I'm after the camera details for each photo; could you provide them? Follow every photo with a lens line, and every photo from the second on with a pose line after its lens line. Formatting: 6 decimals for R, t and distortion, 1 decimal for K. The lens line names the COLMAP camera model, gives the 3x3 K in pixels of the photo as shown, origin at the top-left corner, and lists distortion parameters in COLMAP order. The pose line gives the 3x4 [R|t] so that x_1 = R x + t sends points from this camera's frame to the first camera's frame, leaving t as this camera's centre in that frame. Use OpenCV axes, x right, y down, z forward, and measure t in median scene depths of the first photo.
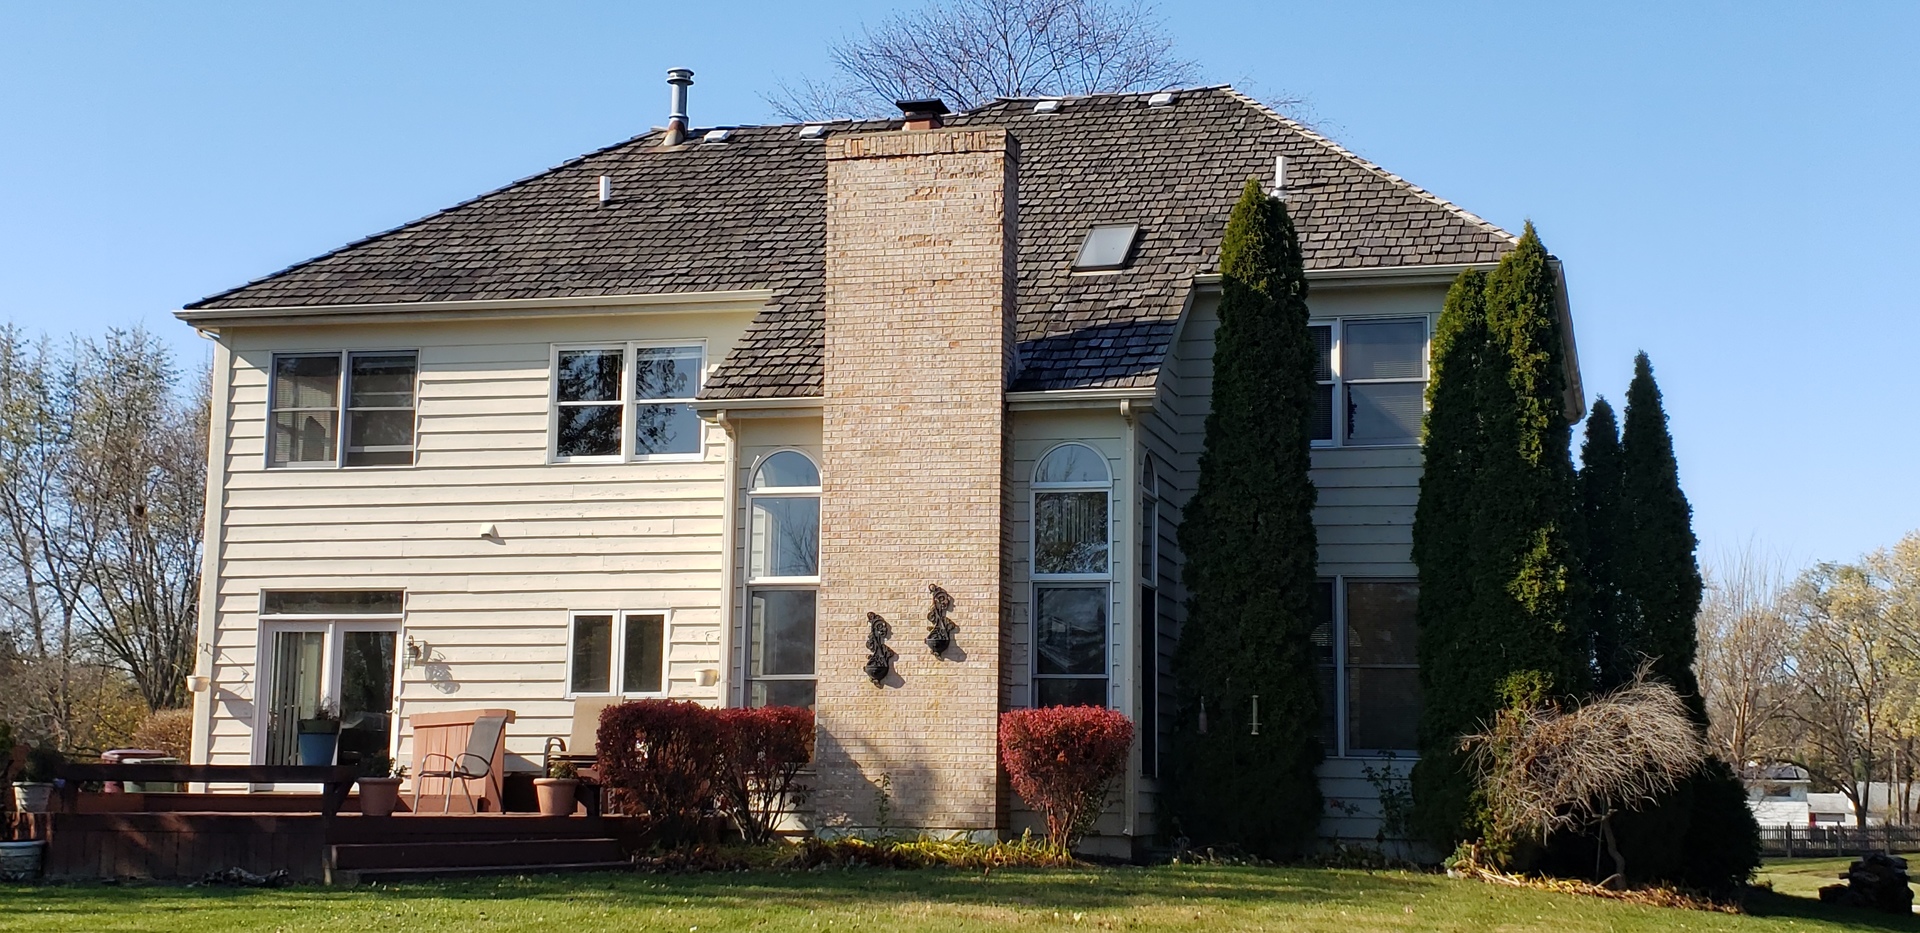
lens RADIAL K [[2611.3, 0, 977.4], [0, 2611.3, 466.8], [0, 0, 1]] dist [0.185499, 0.000000]
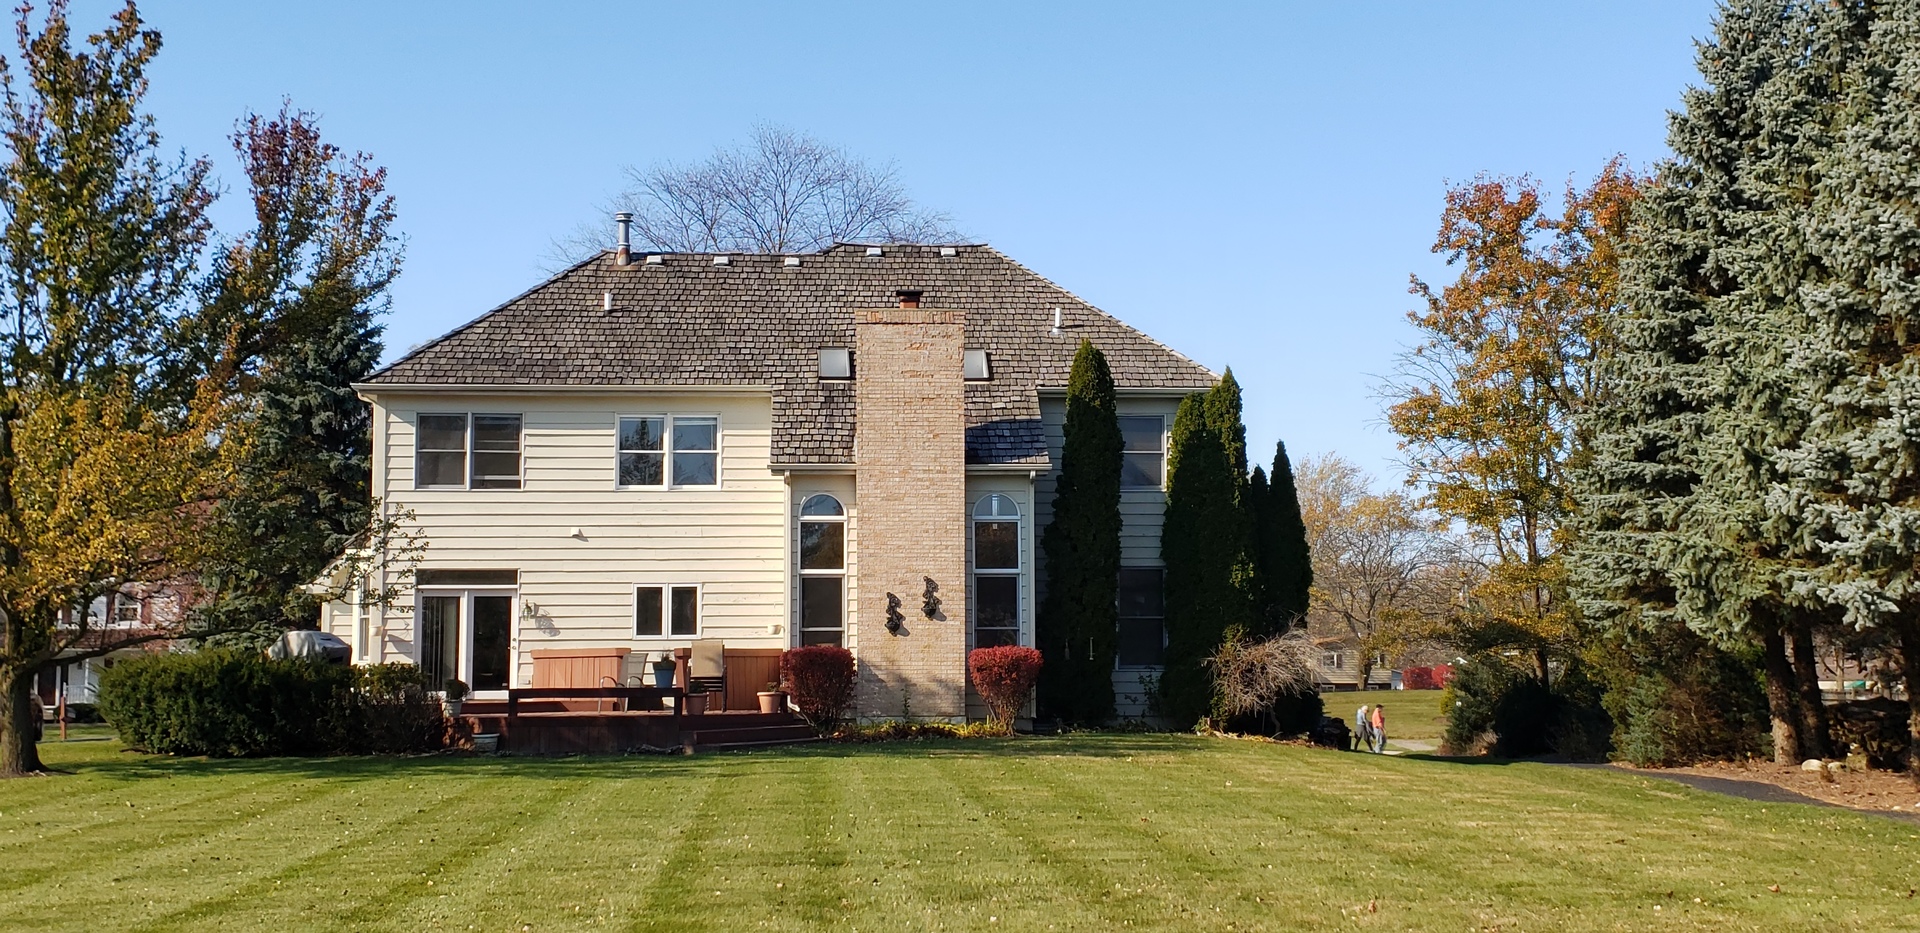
lens RADIAL K [[2611.3, 0, 944.8], [0, 2611.3, 461.7], [0, 0, 1]] dist [0.185499, 0.000000]
pose [[0.948568, 0.009421, 0.316433, -0.524478], [-0.023744, 0.998859, 0.041439, -0.097240], [-0.315681, -0.046821, 0.947709, -0.605081]]
